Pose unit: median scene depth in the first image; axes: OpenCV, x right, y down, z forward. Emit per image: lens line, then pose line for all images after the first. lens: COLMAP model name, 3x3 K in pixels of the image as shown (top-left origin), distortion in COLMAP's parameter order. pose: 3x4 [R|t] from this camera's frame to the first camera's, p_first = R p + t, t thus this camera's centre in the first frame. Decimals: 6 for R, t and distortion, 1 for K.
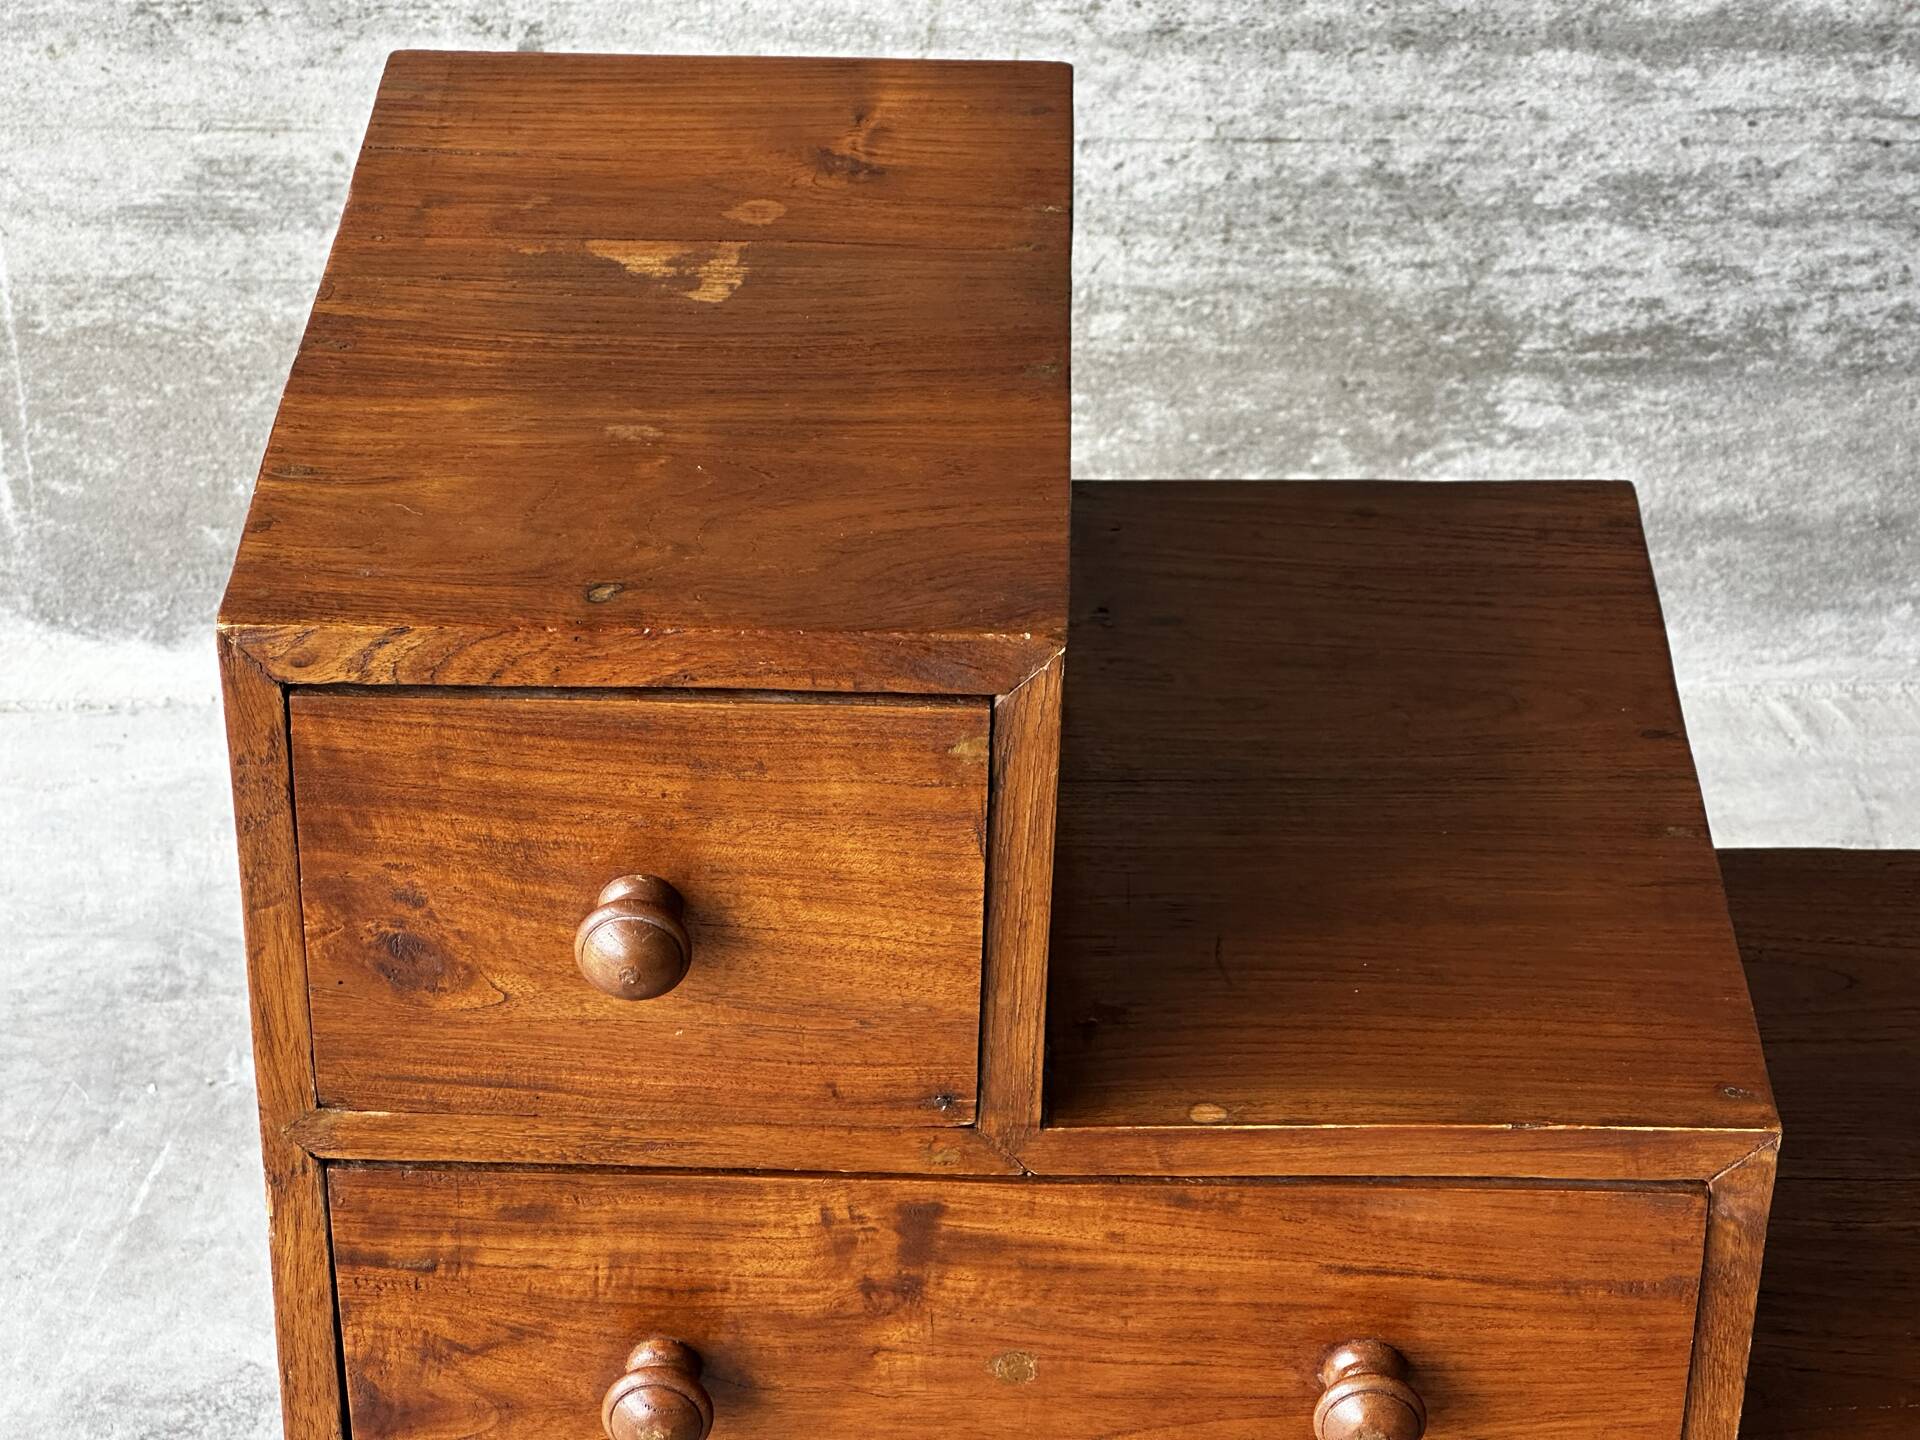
lens RADIAL K [[4379.3, 0, 966.8], [0, 4379.3, 727.2], [0, 0, 1]] dist [0.186472, 0.000000]
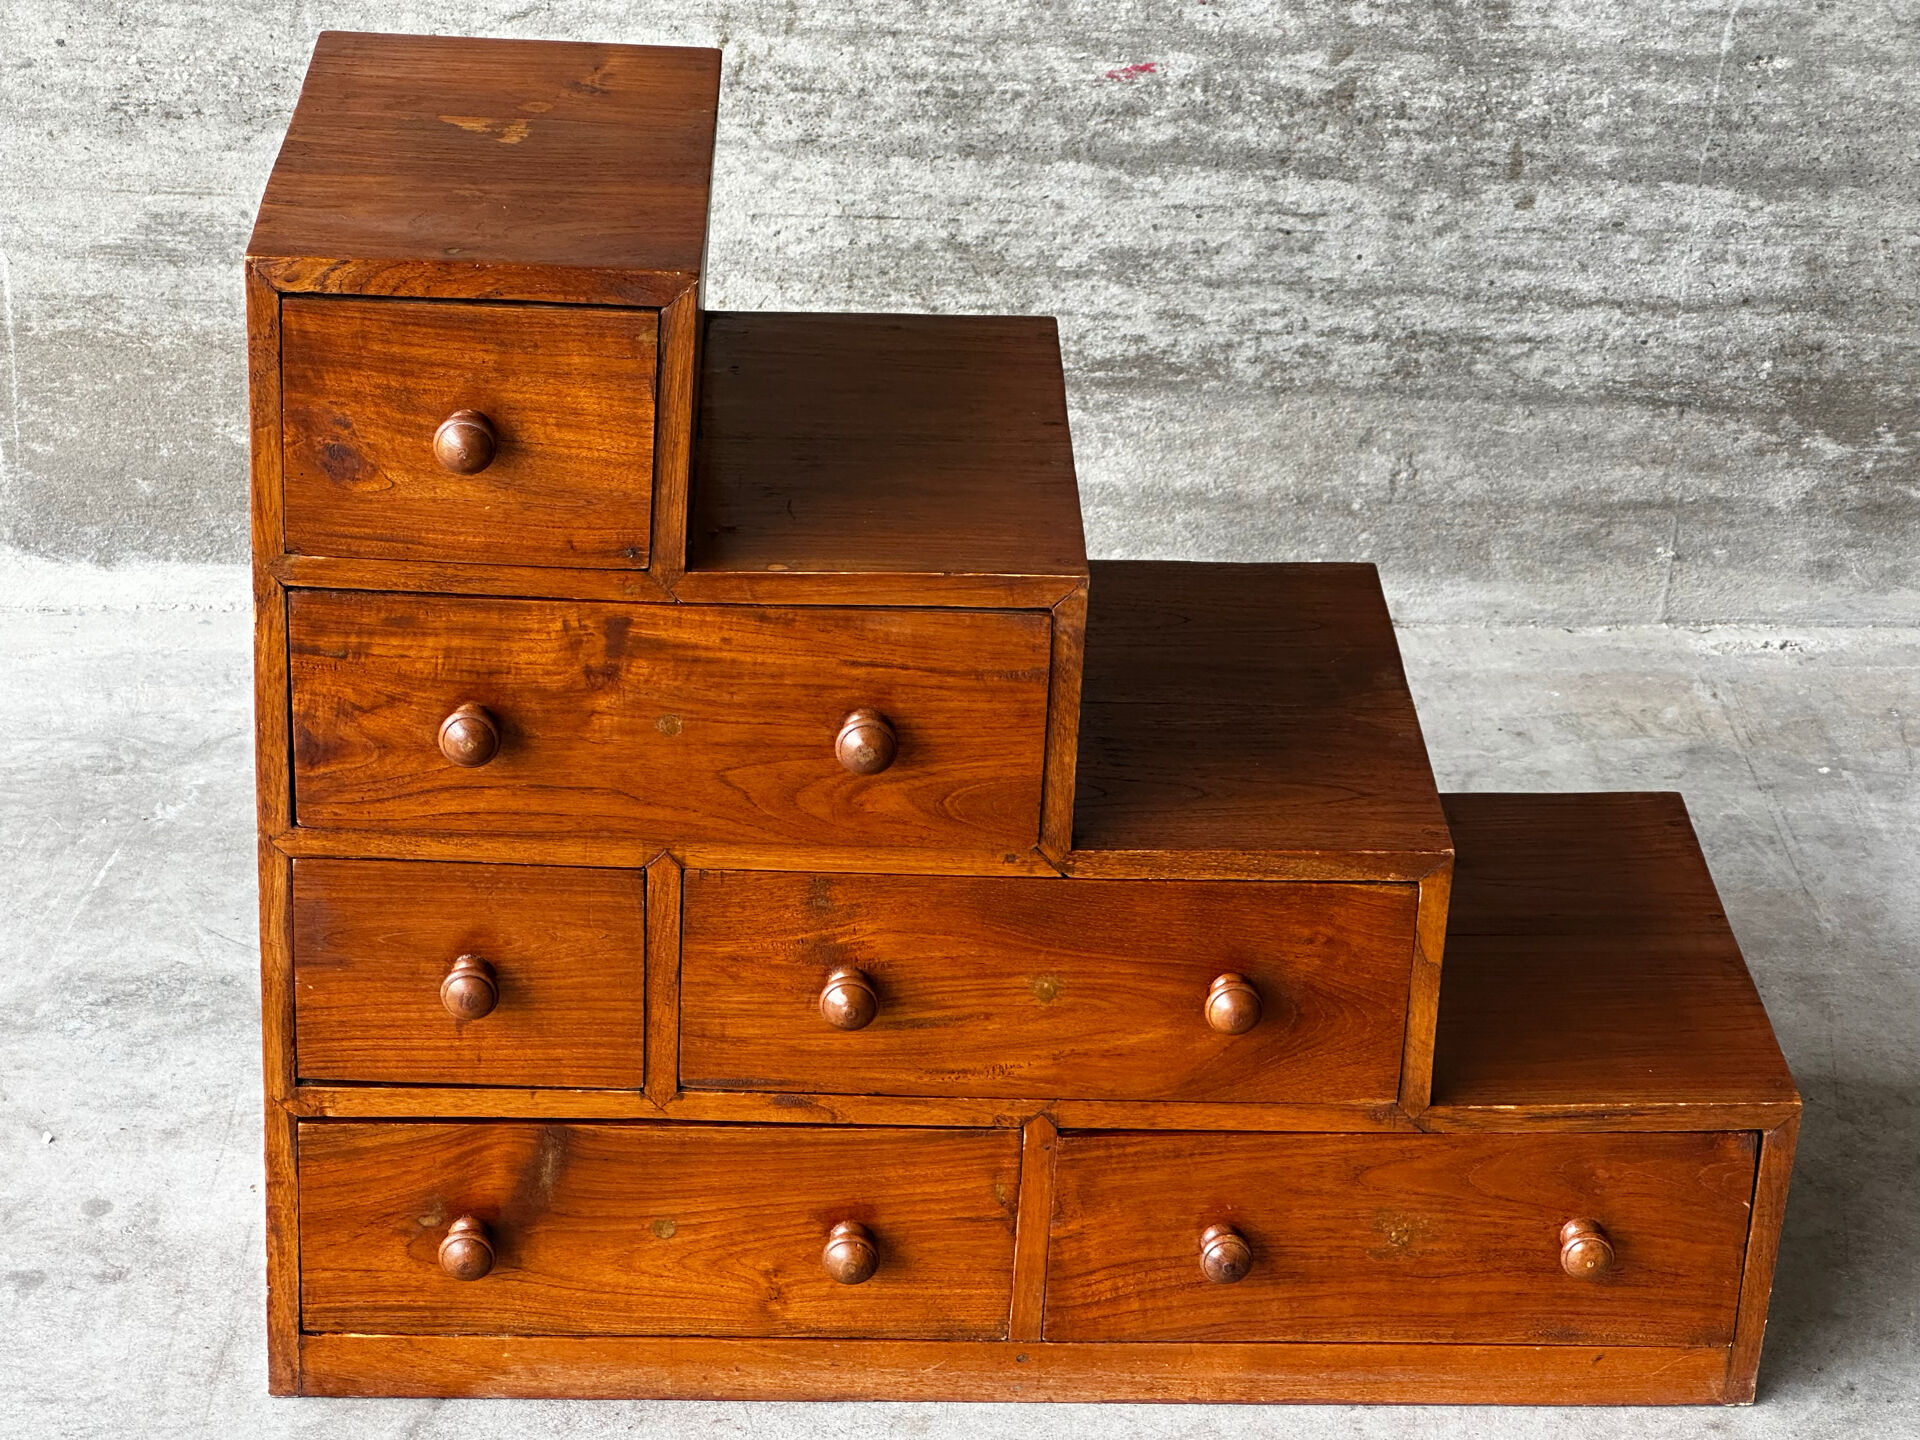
lens RADIAL K [[4379.3, 0, 990.6], [0, 4379.3, 685.6], [0, 0, 1]] dist [0.186472, 0.000000]
pose [[0.998036, 0.014429, 0.060953, 0.030640], [-0.007121, 0.992933, -0.118466, 0.330944], [-0.062231, 0.117799, 0.991086, -0.755536]]
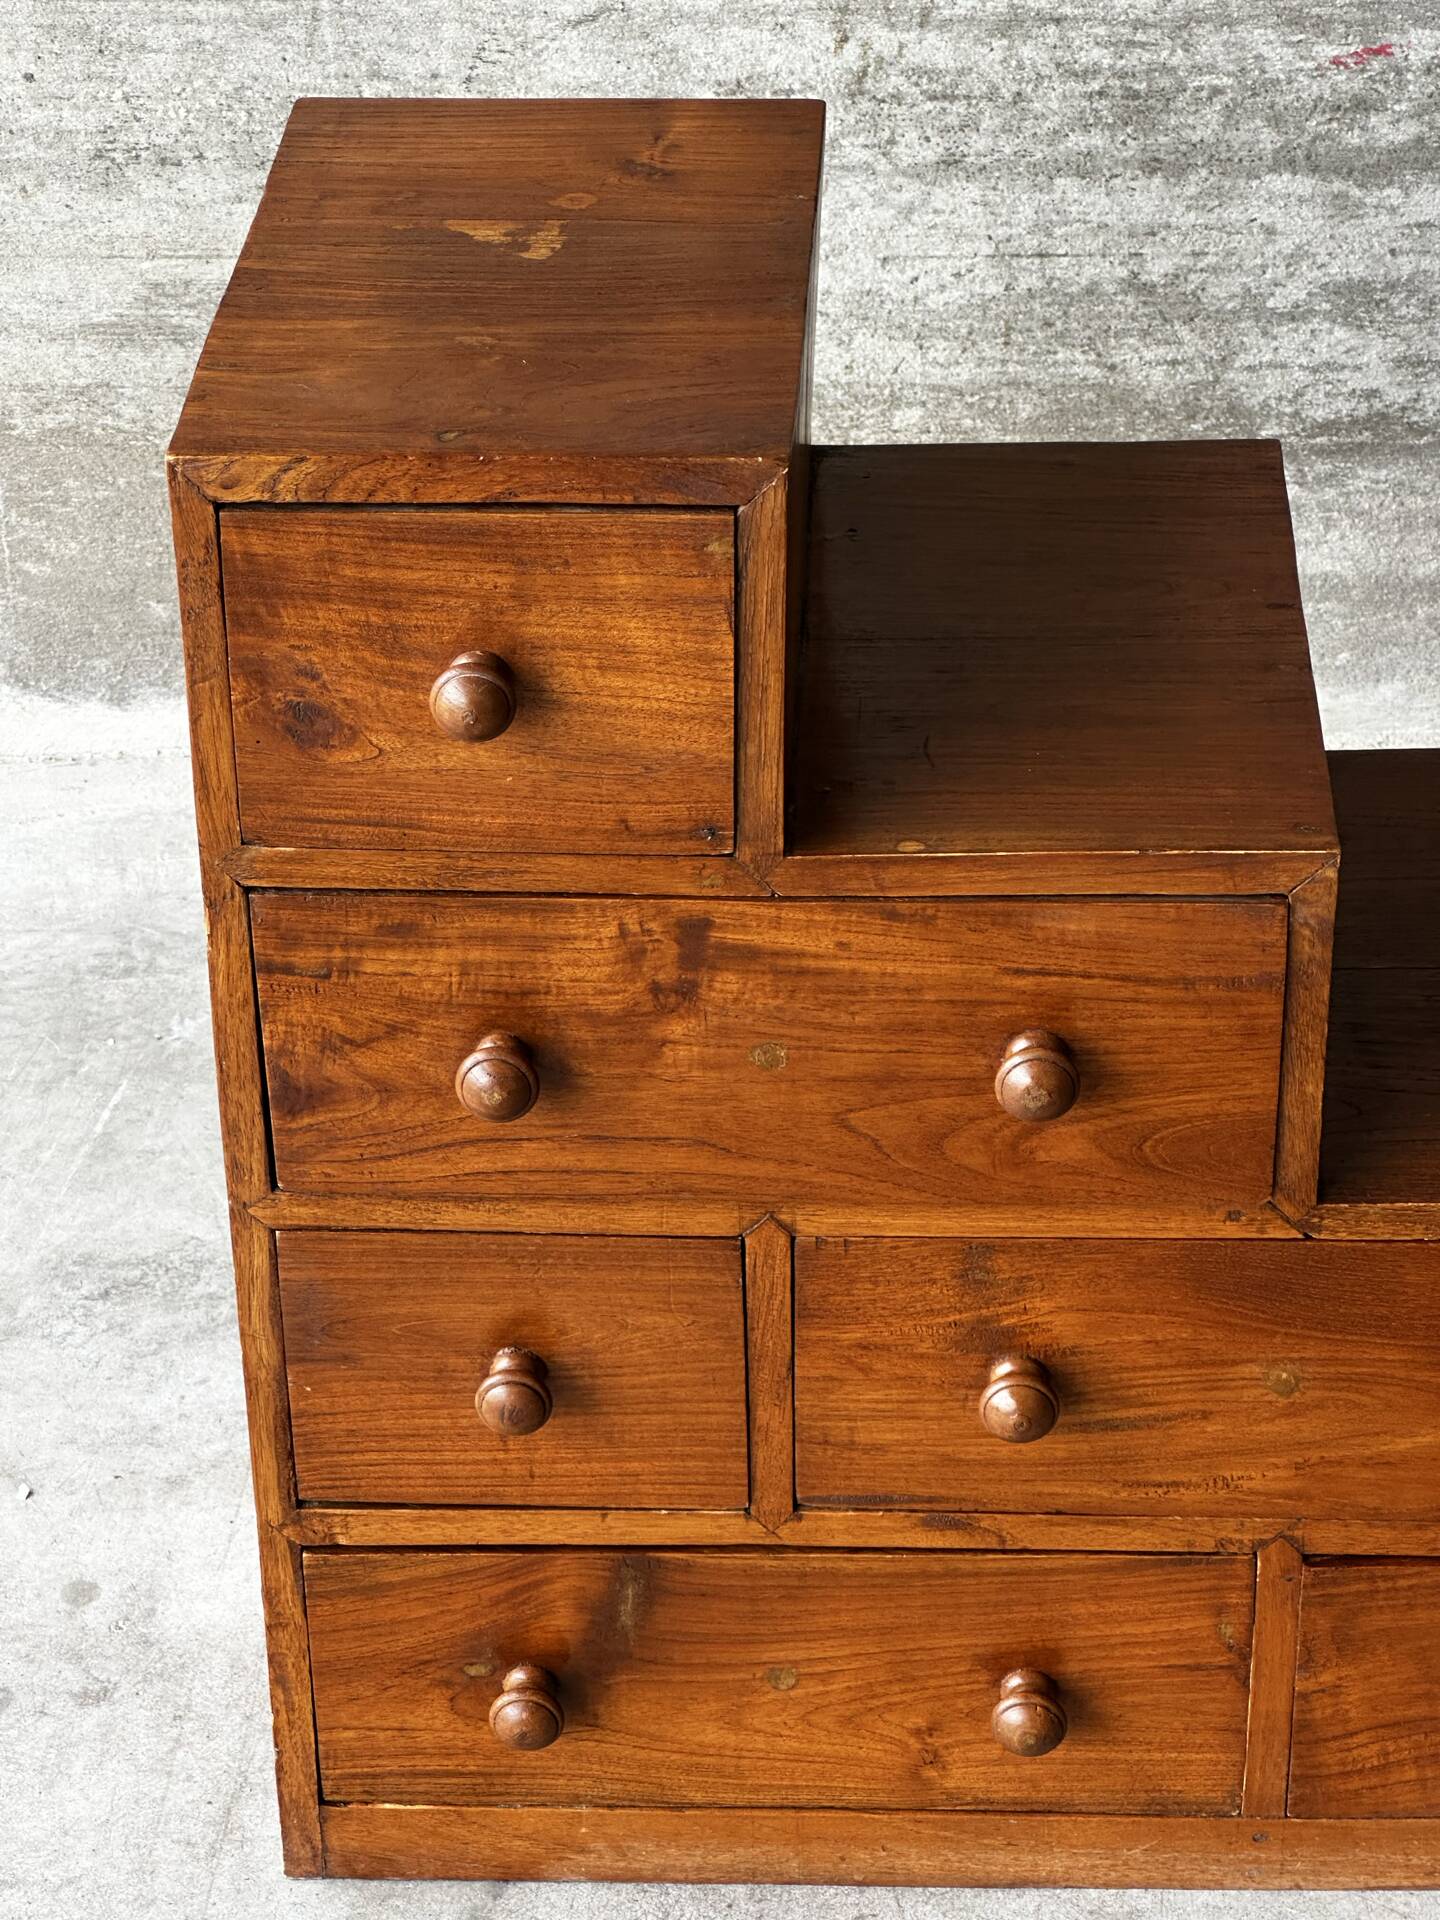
lens RADIAL K [[4379.3, 0, 725.7], [0, 4379.3, 935.3], [0, 0, 1]] dist [0.186472, 0.000000]
pose [[0.999206, -0.006810, -0.039266, 0.048481], [0.005438, 0.999375, -0.034934, 0.151514], [0.039480, 0.034693, 0.998618, -0.305978]]
